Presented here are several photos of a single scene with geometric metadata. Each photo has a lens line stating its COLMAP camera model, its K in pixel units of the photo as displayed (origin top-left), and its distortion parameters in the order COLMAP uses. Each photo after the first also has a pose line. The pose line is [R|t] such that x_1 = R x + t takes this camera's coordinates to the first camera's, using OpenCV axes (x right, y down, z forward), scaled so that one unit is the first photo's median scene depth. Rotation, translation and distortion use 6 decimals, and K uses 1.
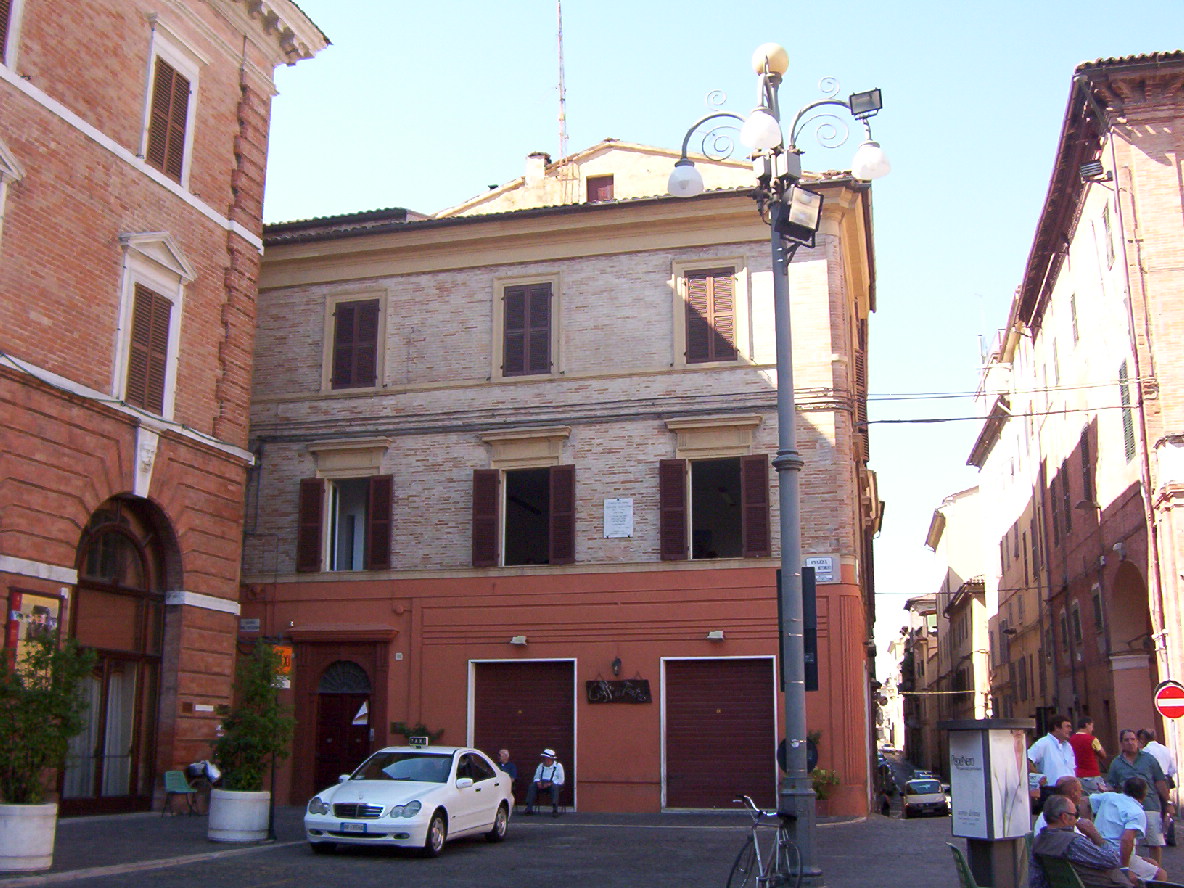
lens RADIAL K [[1309.4, 0, 592.0], [0, 1309.4, 463.2], [0, 0, 1]] dist [-0.139896, 0.044503]
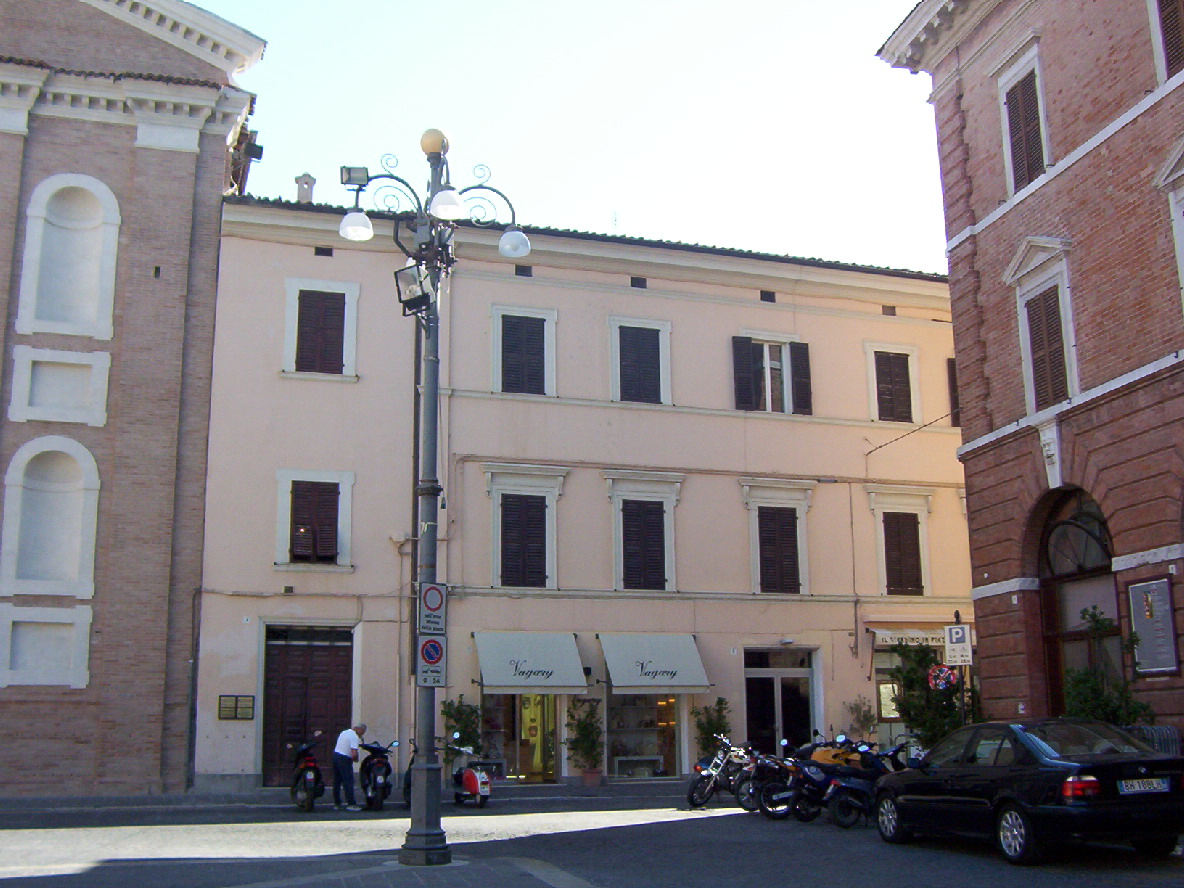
lens RADIAL K [[1309.4, 0, 592.0], [0, 1309.4, 463.2], [0, 0, 1]] dist [-0.139896, 0.044503]
pose [[-0.871418, -0.096575, -0.480942, 0.478526], [0.104375, 0.921475, -0.374153, 0.353353], [0.479309, -0.376241, -0.792909, 1.614934]]
